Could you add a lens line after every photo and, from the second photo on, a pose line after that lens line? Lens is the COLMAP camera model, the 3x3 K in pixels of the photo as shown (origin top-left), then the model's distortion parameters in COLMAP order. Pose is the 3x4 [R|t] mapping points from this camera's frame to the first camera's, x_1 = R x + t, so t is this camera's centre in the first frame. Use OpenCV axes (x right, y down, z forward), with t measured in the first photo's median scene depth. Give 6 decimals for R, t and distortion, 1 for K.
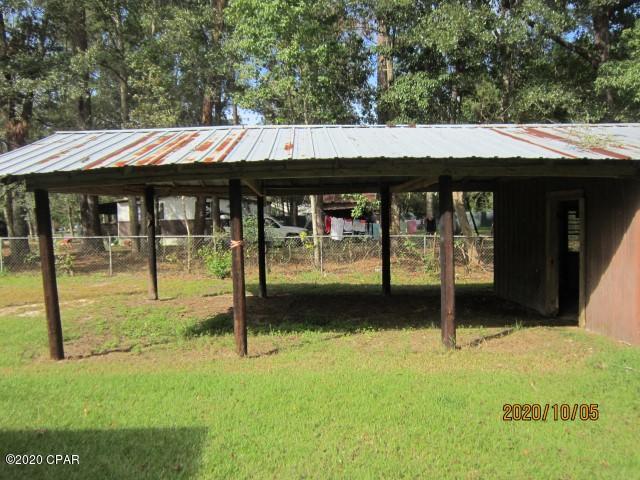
lens RADIAL K [[538.5, 0, 319.8], [0, 538.5, 241.4], [0, 0, 1]] dist [-0.025717, 0.032461]
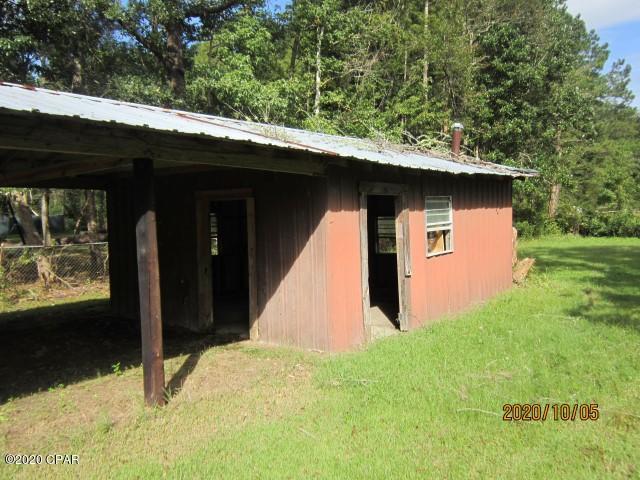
lens RADIAL K [[538.5, 0, 320.0], [0, 538.5, 238.1], [0, 0, 1]] dist [-0.025717, 0.032461]
pose [[0.660835, -0.031839, 0.749856, -0.109424], [0.044731, 0.998995, 0.002997, -0.009903], [-0.749197, 0.031562, 0.661595, 0.301215]]
